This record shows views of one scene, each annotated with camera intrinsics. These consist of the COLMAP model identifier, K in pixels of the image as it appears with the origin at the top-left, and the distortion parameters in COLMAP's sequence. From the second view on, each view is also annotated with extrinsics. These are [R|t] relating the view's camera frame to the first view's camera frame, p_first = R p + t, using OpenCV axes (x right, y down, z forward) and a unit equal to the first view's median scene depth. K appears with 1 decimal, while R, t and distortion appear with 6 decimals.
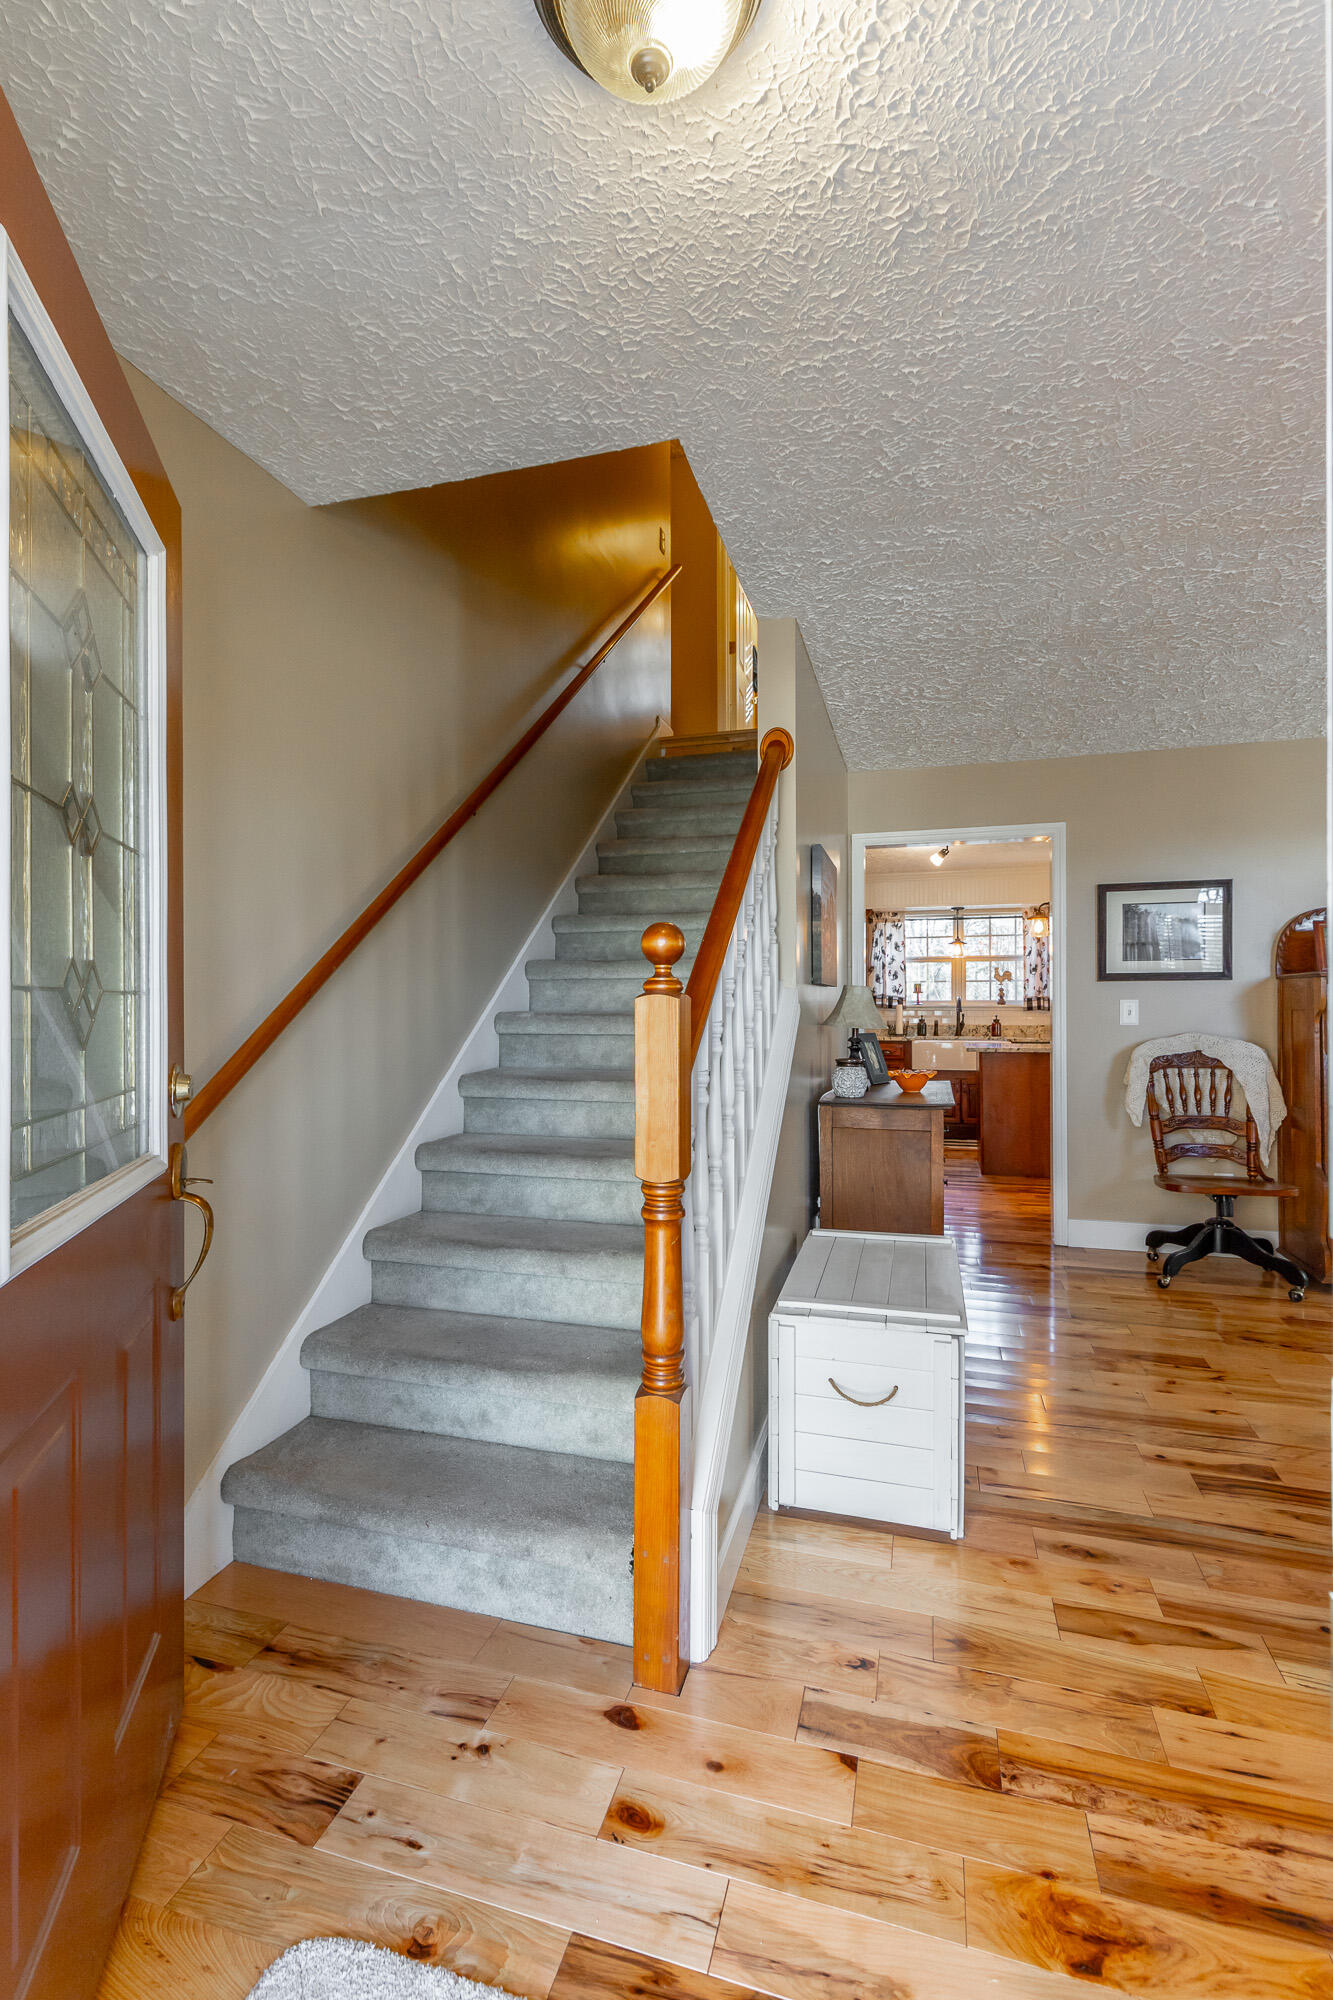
lens RADIAL K [[905.9, 0, 666.5], [0, 905.9, 1000.0], [0, 0, 1]] dist [0.012087, -0.000716]
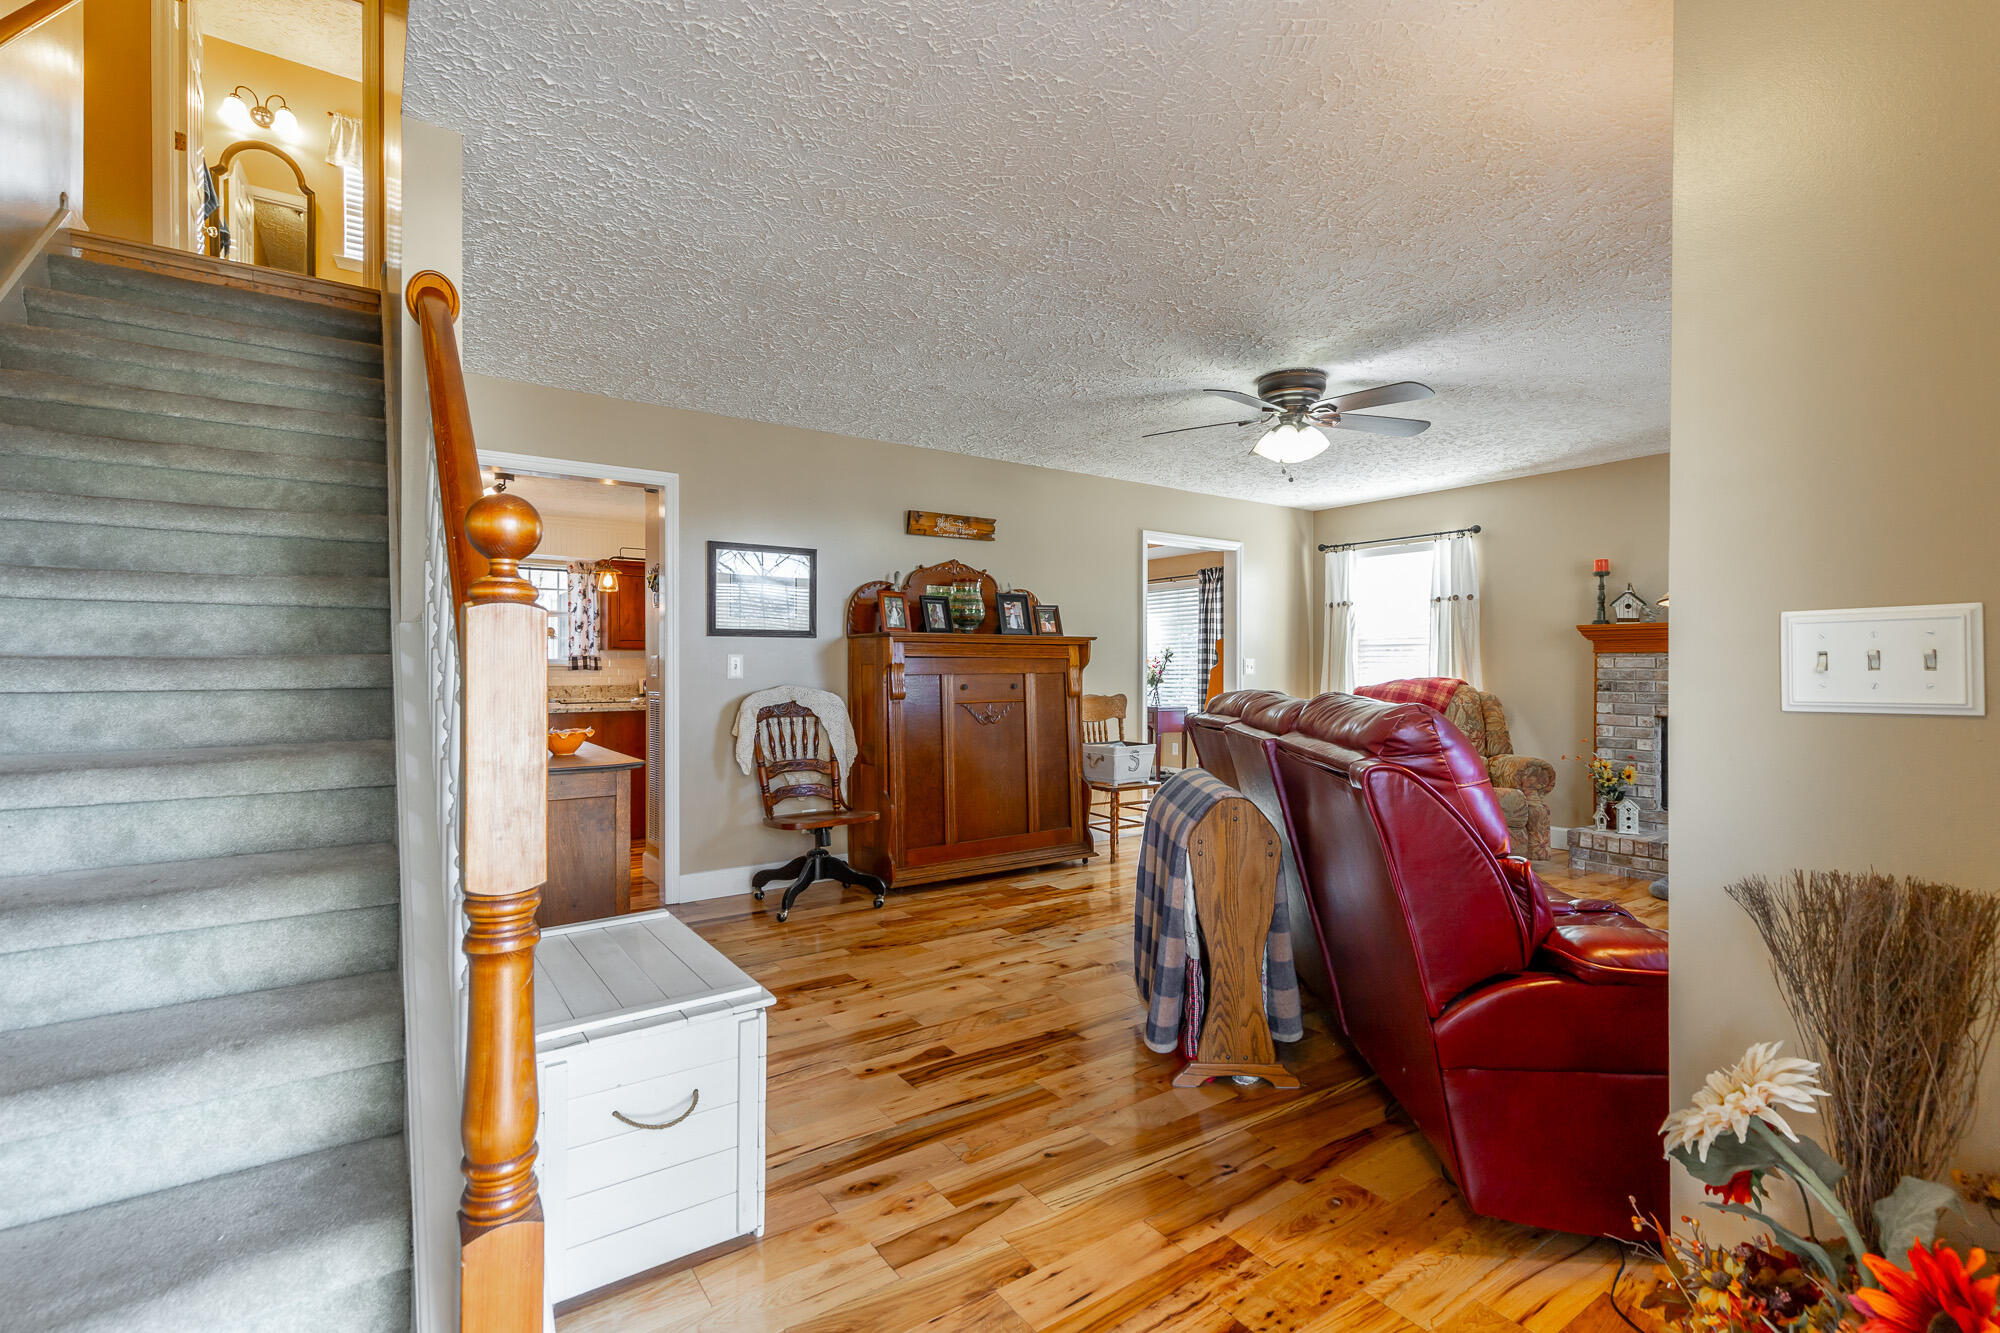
lens RADIAL K [[899.2, 0, 1006.0], [0, 899.2, 661.9], [0, 0, 1]] dist [0.007700, -0.000705]
pose [[0.623588, 0.007321, 0.781719, -0.171151], [-0.003792, 0.999973, -0.006339, 0.022494], [-0.781744, 0.000989, 0.623599, 0.188107]]
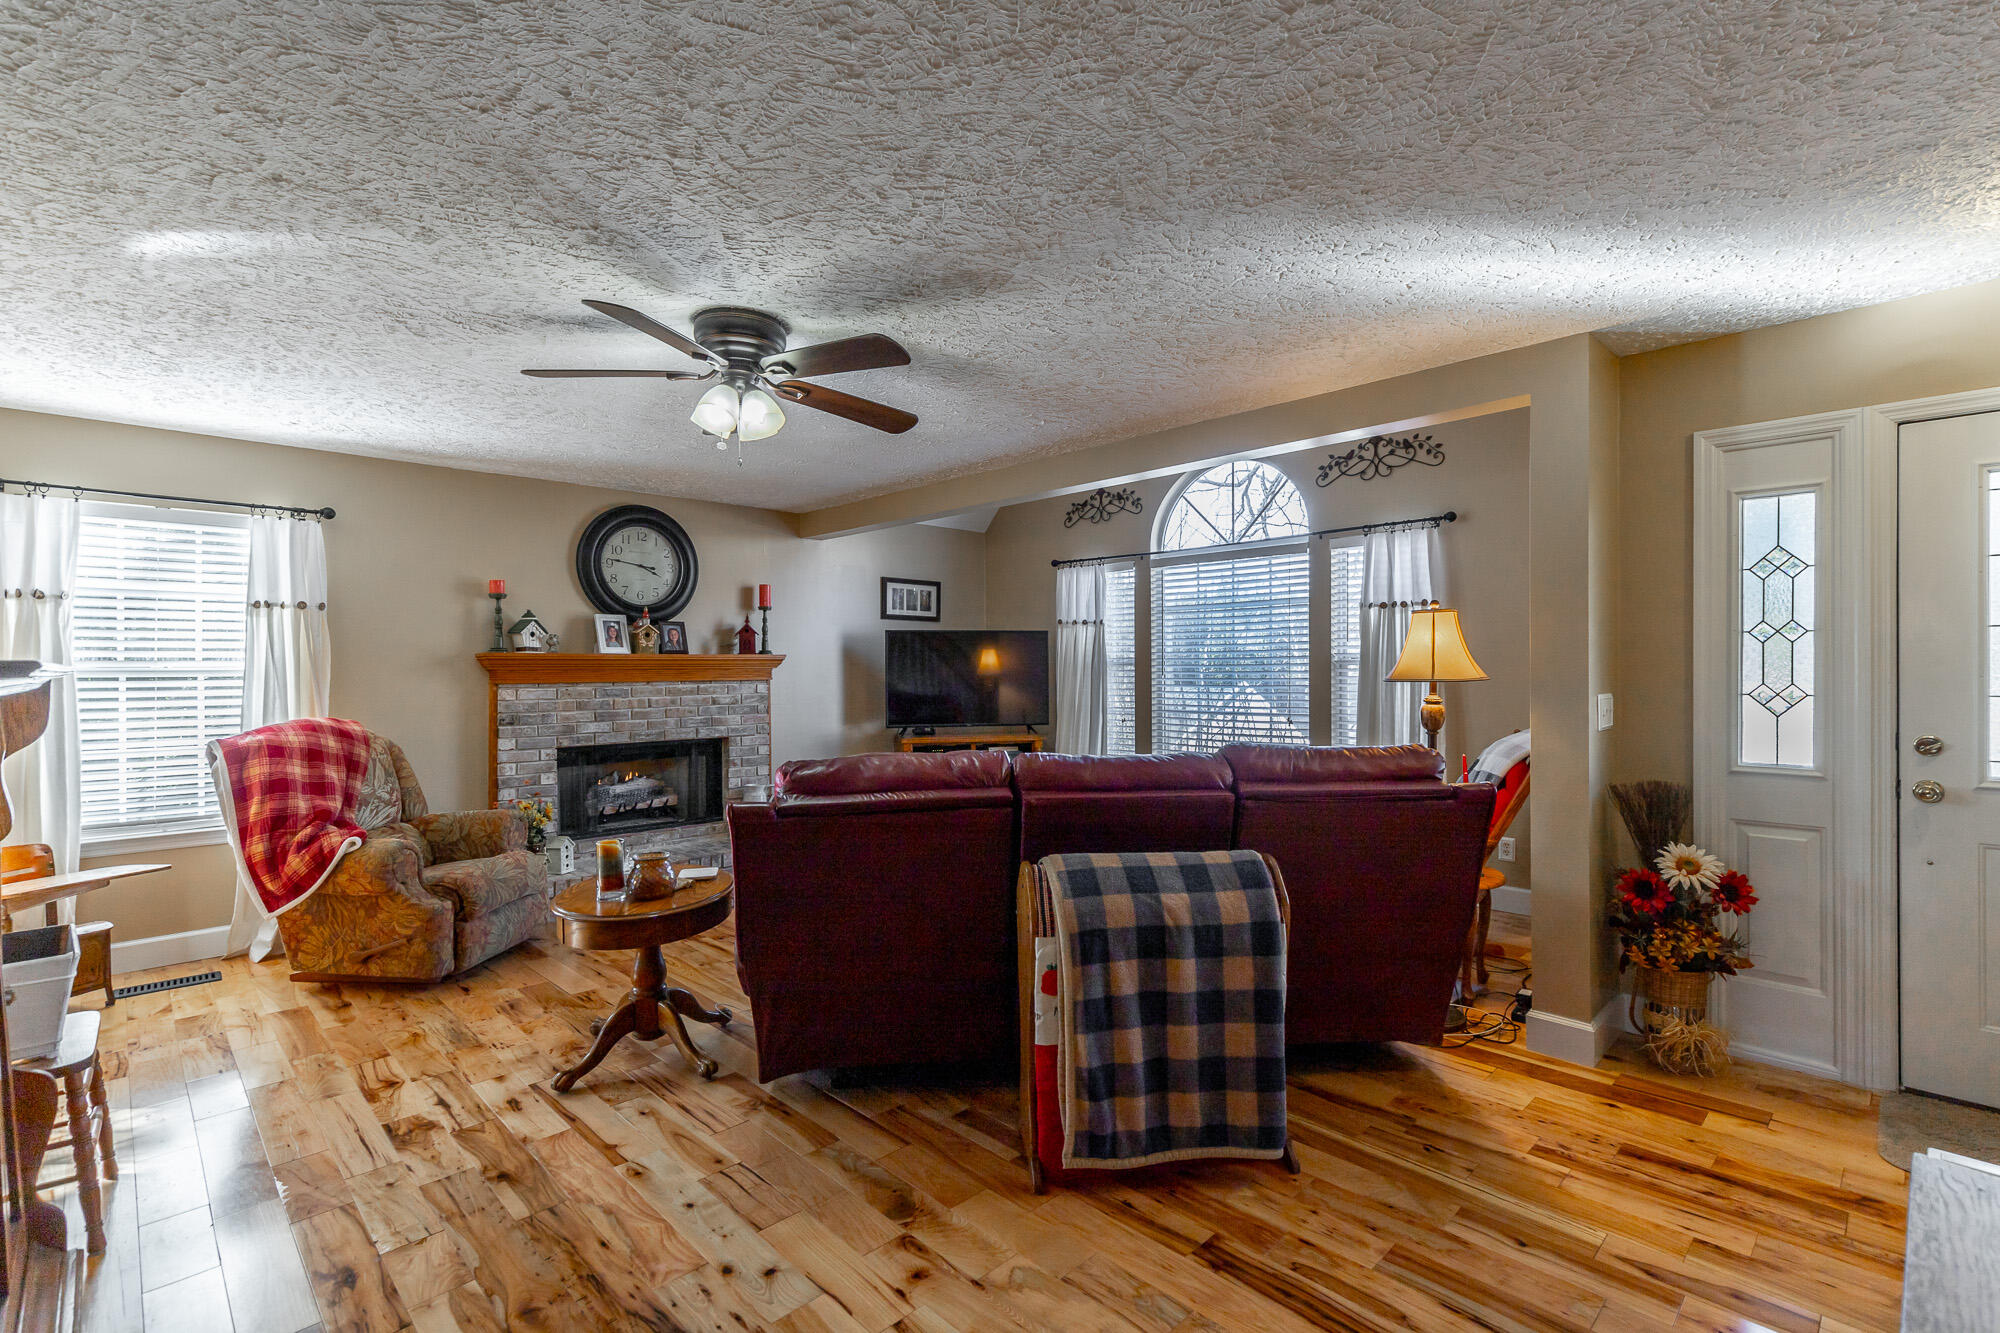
lens RADIAL K [[902.4, 0, 996.8], [0, 902.4, 671.0], [0, 0, 1]] dist [0.011679, -0.000804]
pose [[-0.871095, 0.004471, 0.491095, 0.471057], [0.005148, 0.999987, 0.000029, -0.037012], [-0.491088, 0.002553, -0.871106, 1.523192]]
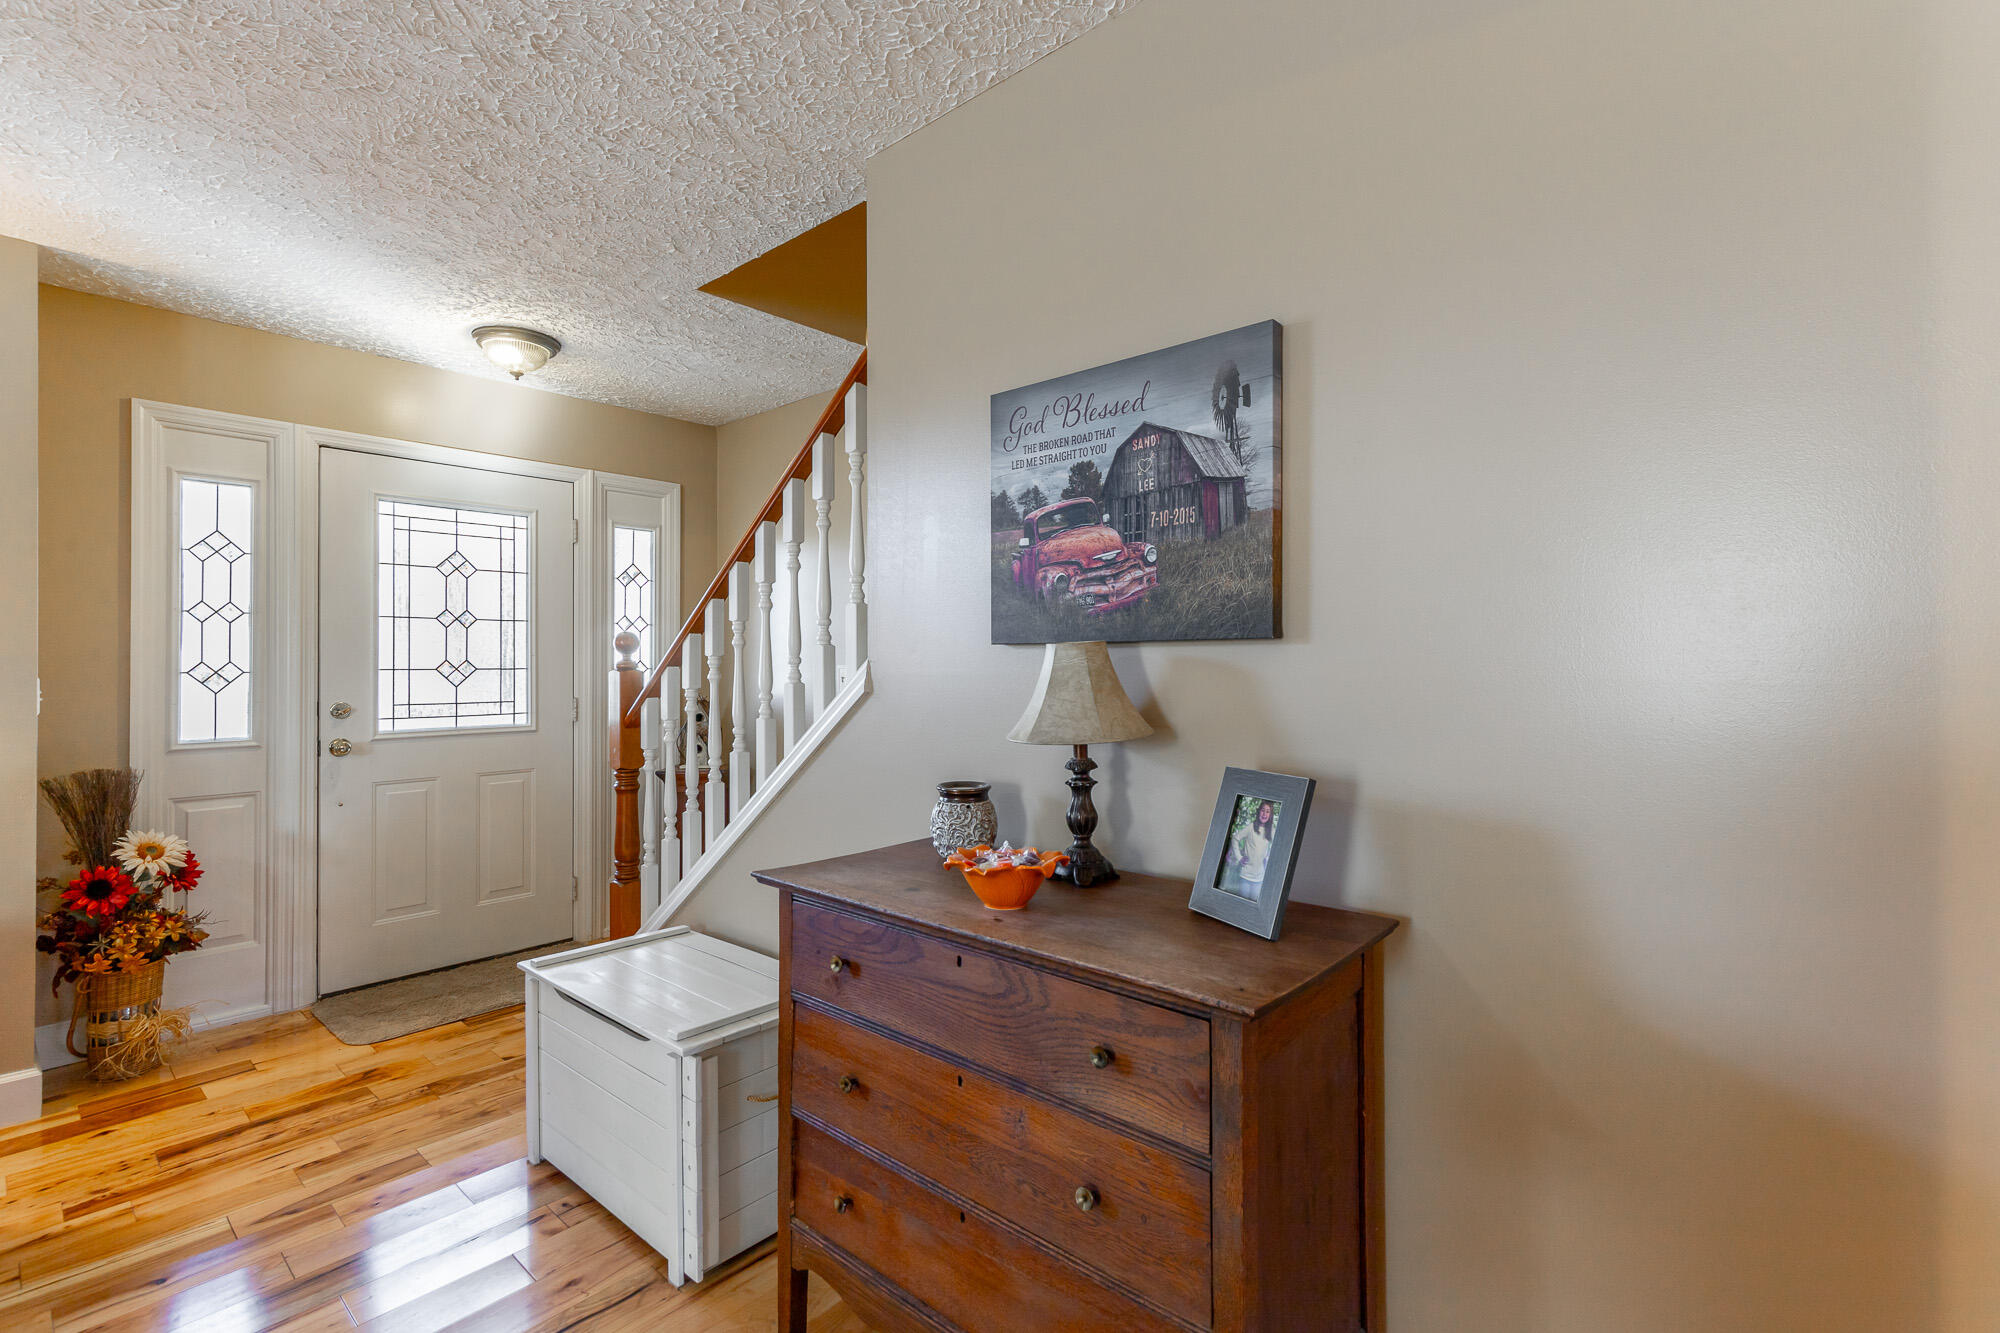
lens RADIAL K [[923.6, 0, 1001.5], [0, 923.6, 657.7], [0, 0, 1]] dist [0.018264, -0.000008]
pose [[-0.436827, -0.000802, -0.899545, 0.823168], [0.007042, 0.999966, -0.004311, -0.009728], [0.899518, -0.008218, -0.436807, 1.515404]]
